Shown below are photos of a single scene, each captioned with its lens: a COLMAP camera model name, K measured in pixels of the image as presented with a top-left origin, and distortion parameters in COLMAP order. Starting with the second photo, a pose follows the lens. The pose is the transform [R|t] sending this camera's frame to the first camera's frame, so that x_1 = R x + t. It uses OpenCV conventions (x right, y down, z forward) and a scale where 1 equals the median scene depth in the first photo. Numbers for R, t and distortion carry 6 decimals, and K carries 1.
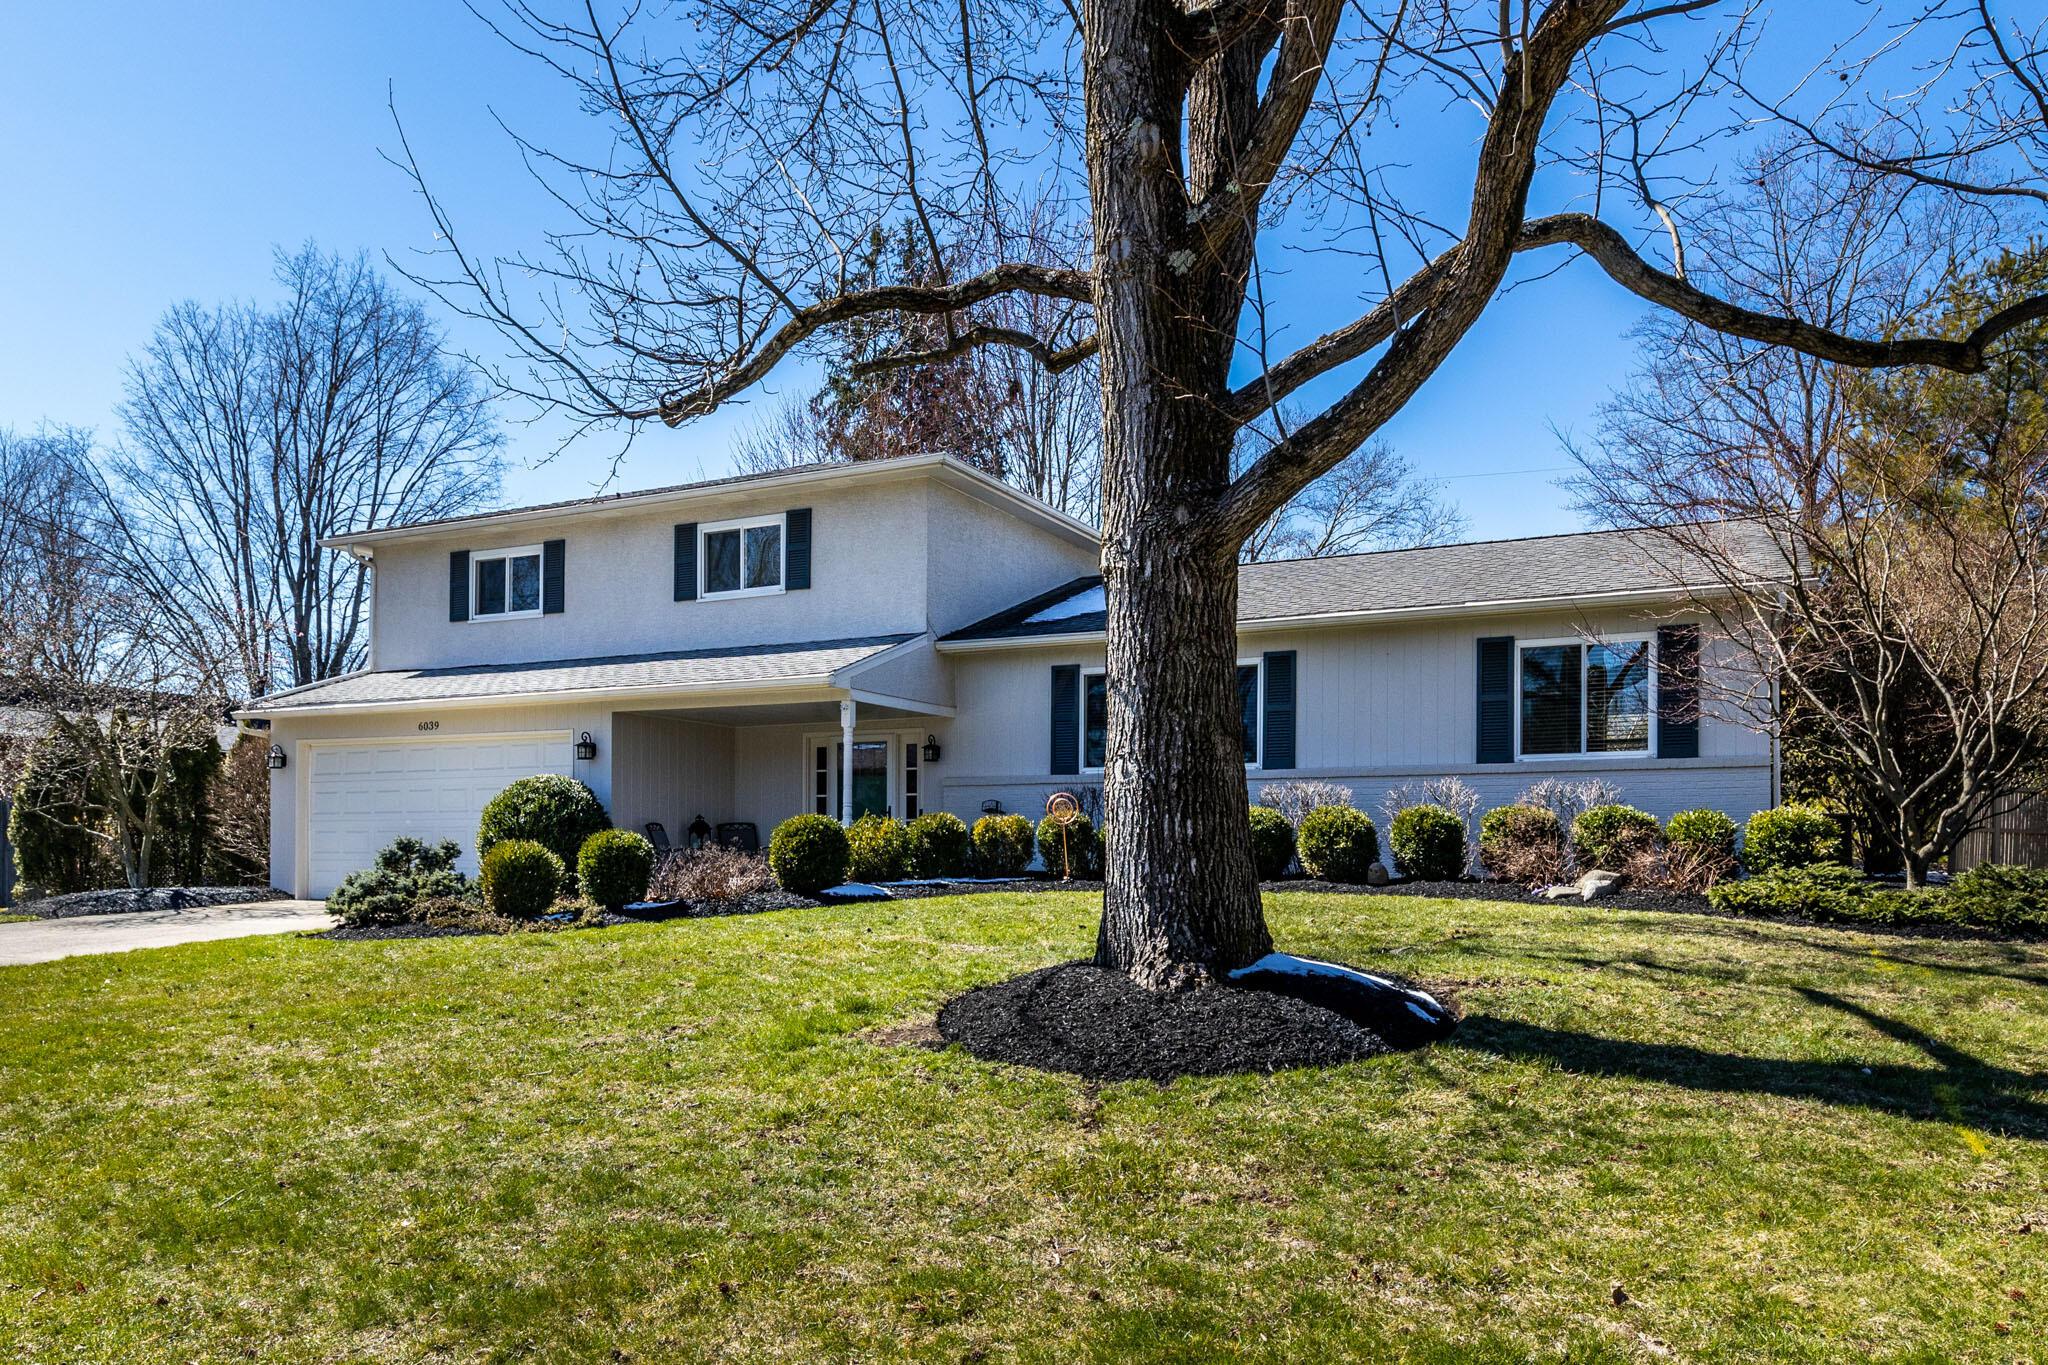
lens RADIAL K [[917.7, 0, 1028.9], [0, 917.7, 670.0], [0, 0, 1]] dist [0.001296, 0.000483]
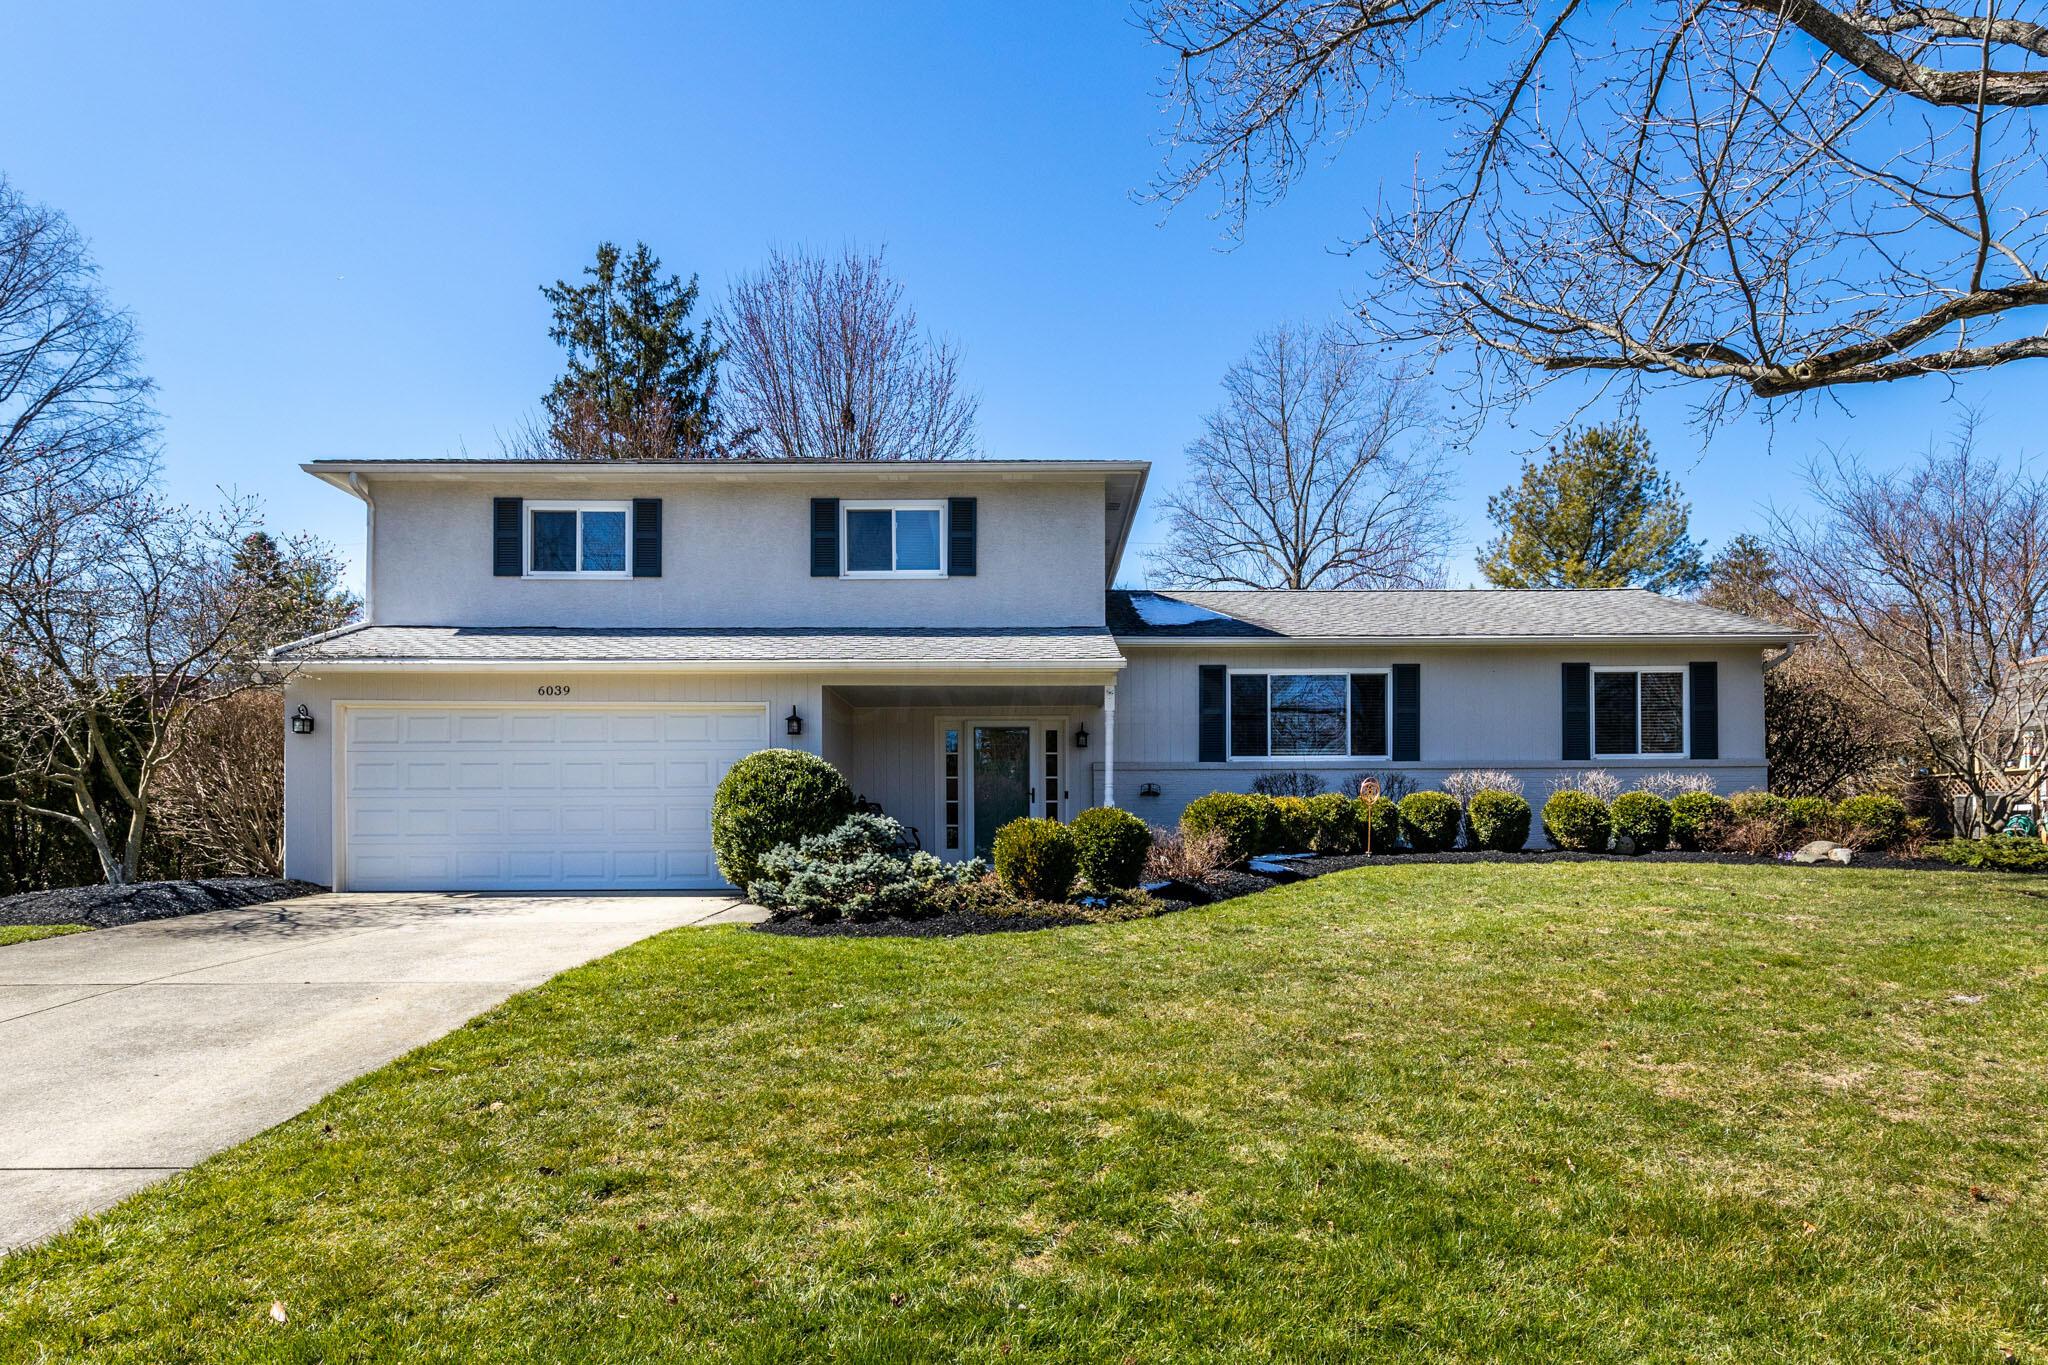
lens RADIAL K [[786.6, 0, 1024.0], [0, 786.6, 683.5], [0, 0, 1]] dist [0.000596, 0.000089]
pose [[0.950315, 0.052609, 0.306812, -0.443113], [-0.055243, 0.998473, -0.000097, 0.028067], [-0.306348, -0.016857, 0.951770, 0.139090]]
